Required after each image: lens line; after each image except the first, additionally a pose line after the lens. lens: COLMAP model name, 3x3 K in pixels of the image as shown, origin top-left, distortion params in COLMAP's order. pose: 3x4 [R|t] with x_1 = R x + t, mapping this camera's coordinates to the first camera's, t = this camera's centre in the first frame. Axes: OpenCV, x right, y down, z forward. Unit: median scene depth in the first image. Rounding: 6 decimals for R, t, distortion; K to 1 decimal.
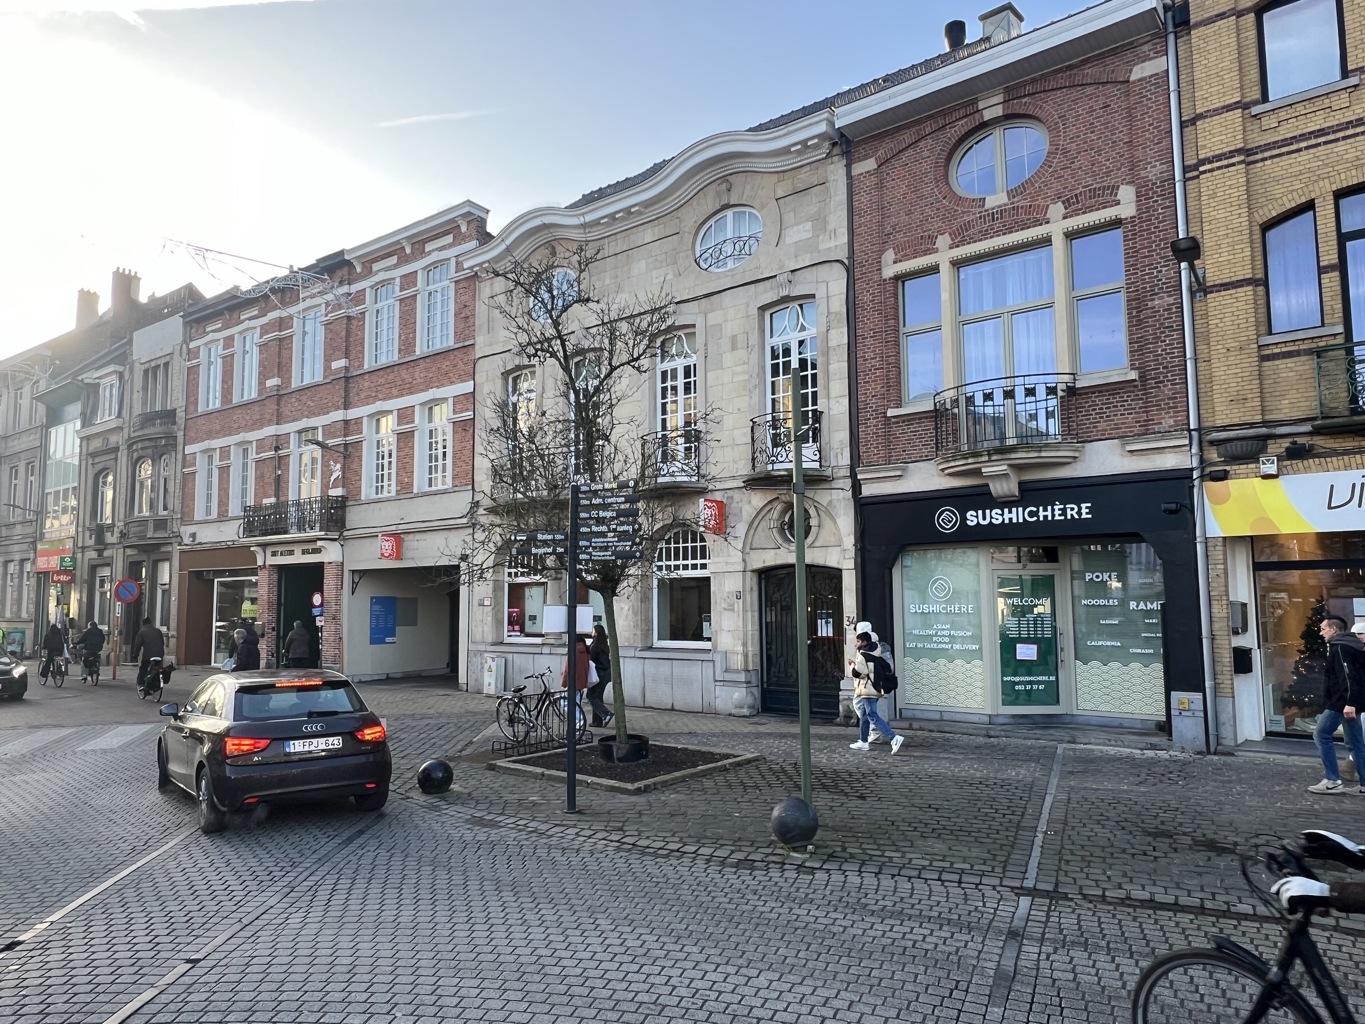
lens RADIAL K [[889.4, 0, 685.5], [0, 889.4, 519.8], [0, 0, 1]] dist [0.006818, 0.001002]
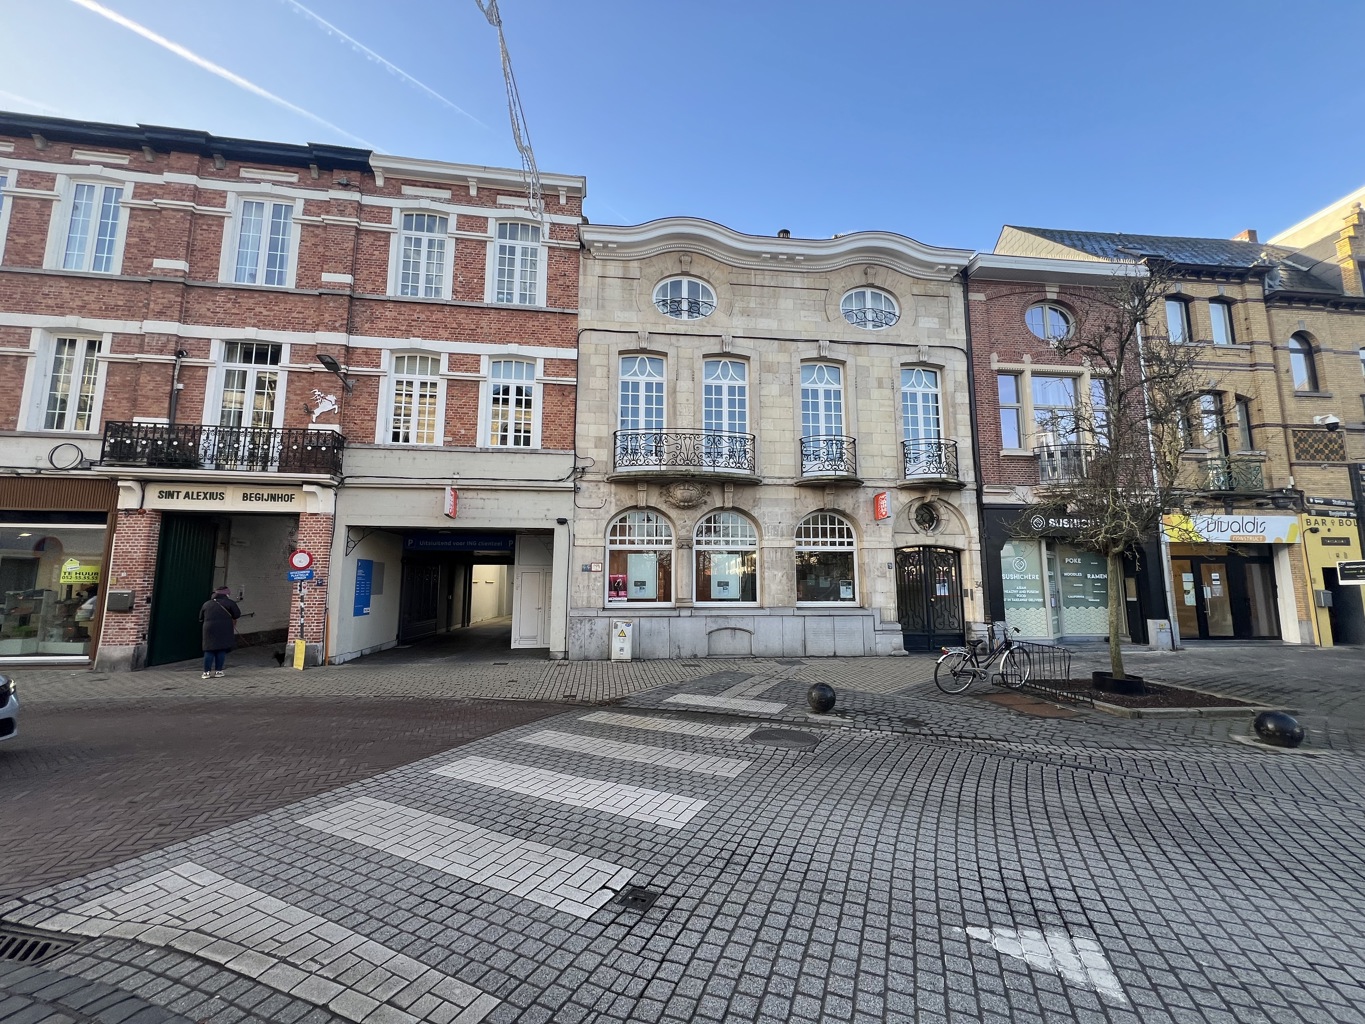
lens RADIAL K [[545.4, 0, 684.2], [0, 545.4, 508.0], [0, 0, 1]] dist [0.002453, -0.001002]
pose [[0.710895, 0.103800, 0.695596, -0.584829], [-0.072873, 0.994596, -0.073942, 0.063436], [-0.699513, 0.001875, 0.714618, 0.486095]]
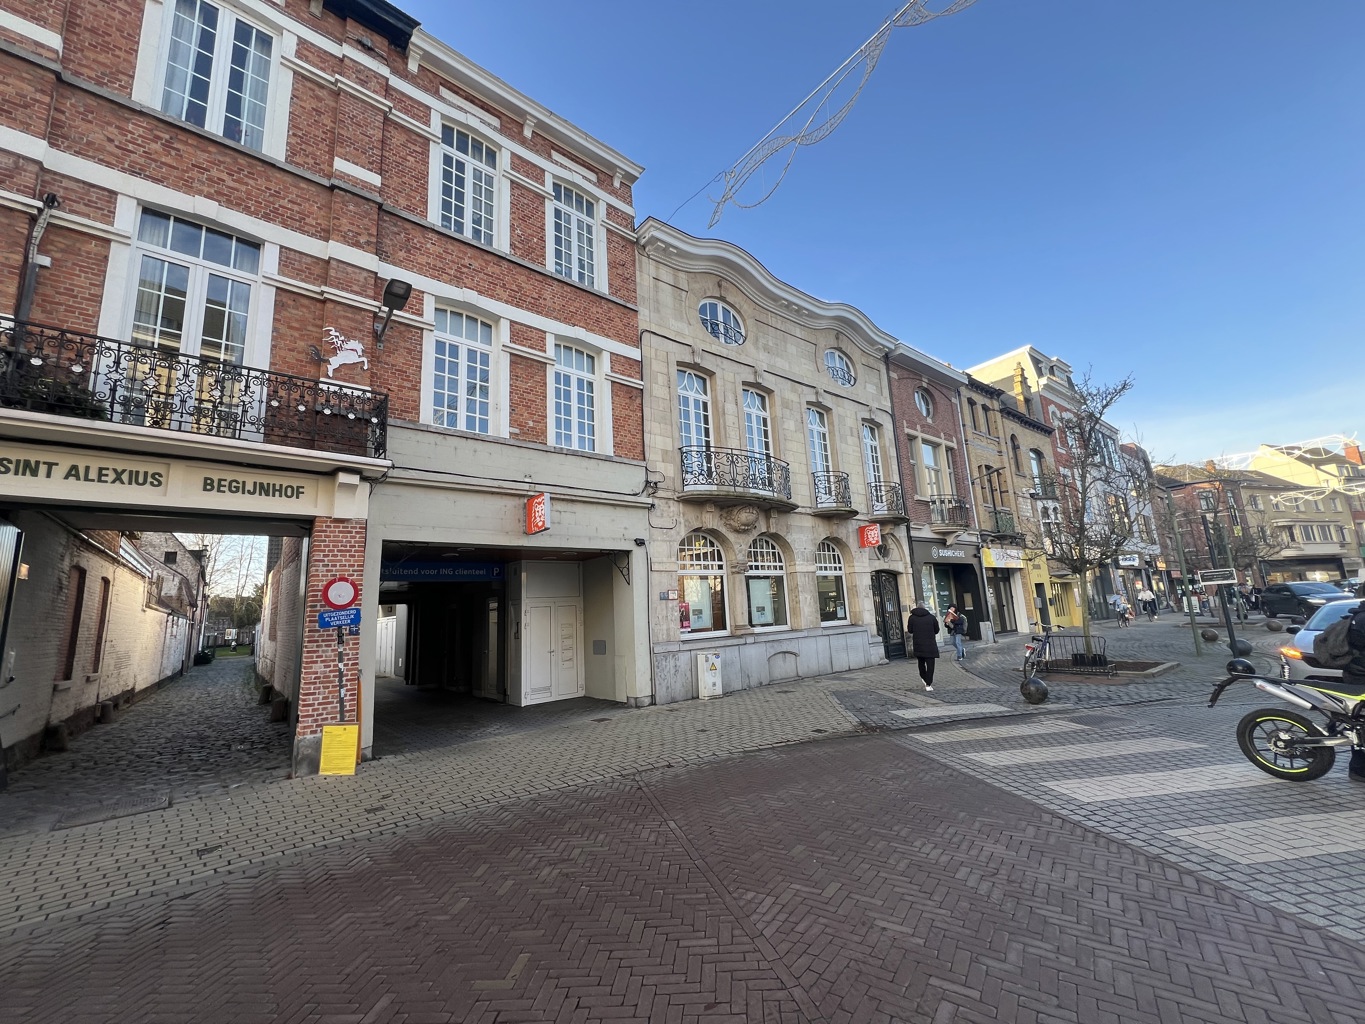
lens RADIAL K [[545.4, 0, 680.9], [0, 545.4, 509.5], [0, 0, 1]] dist [0.002453, -0.001002]
pose [[0.222096, 0.178307, 0.958582, -0.756998], [-0.040505, 0.983975, -0.173646, 0.101776], [-0.974183, -0.000261, 0.225759, 0.862961]]
